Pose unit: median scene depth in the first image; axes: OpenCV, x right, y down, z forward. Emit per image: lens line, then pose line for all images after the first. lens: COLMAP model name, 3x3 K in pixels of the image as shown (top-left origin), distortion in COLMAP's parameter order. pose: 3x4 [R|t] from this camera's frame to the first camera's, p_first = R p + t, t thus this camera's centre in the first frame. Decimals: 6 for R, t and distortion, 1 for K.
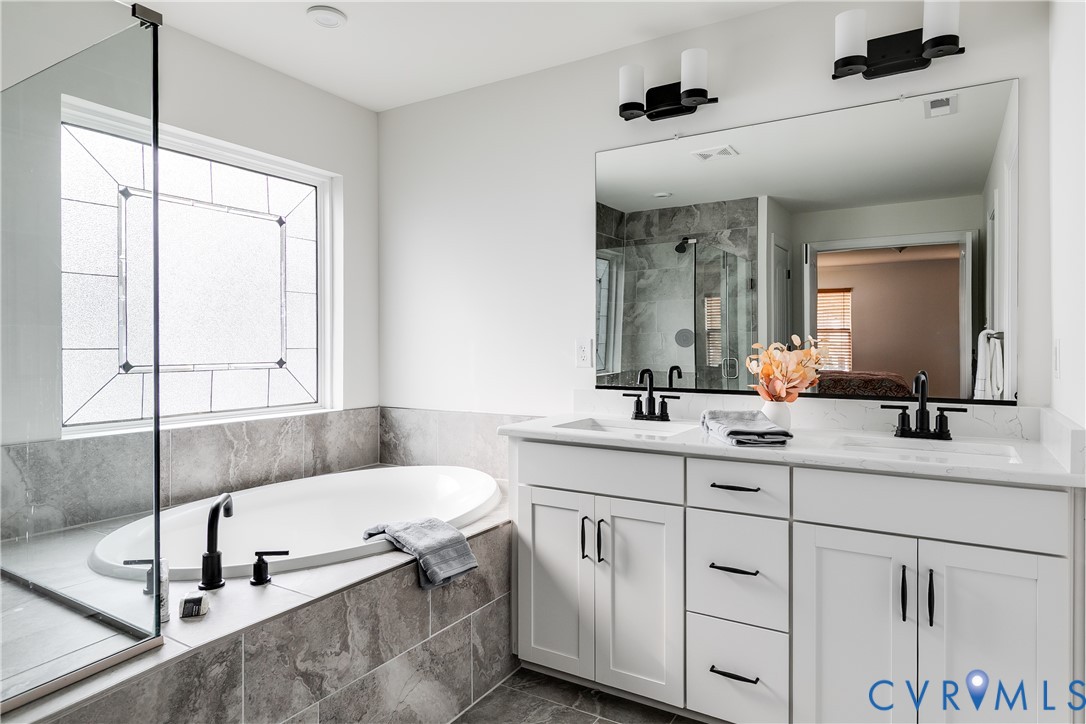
lens RADIAL K [[623.9, 0, 540.9], [0, 623.9, 349.1], [0, 0, 1]] dist [0.001003, -0.001294]
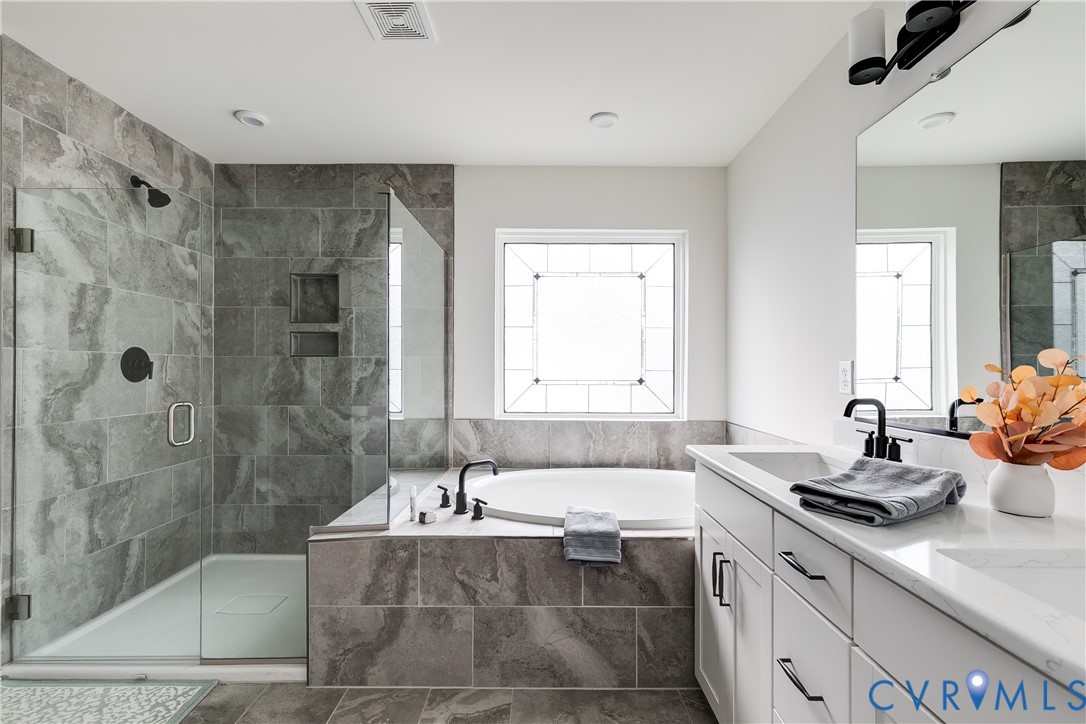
lens RADIAL K [[486.5, 0, 545.3], [0, 486.5, 369.5], [0, 0, 1]] dist [0.003476, -0.000038]
pose [[0.538853, 0.003697, -0.842392, 0.577823], [-0.009423, 0.999954, -0.001640, 0.000924], [0.842347, 0.008822, 0.538863, 0.417712]]
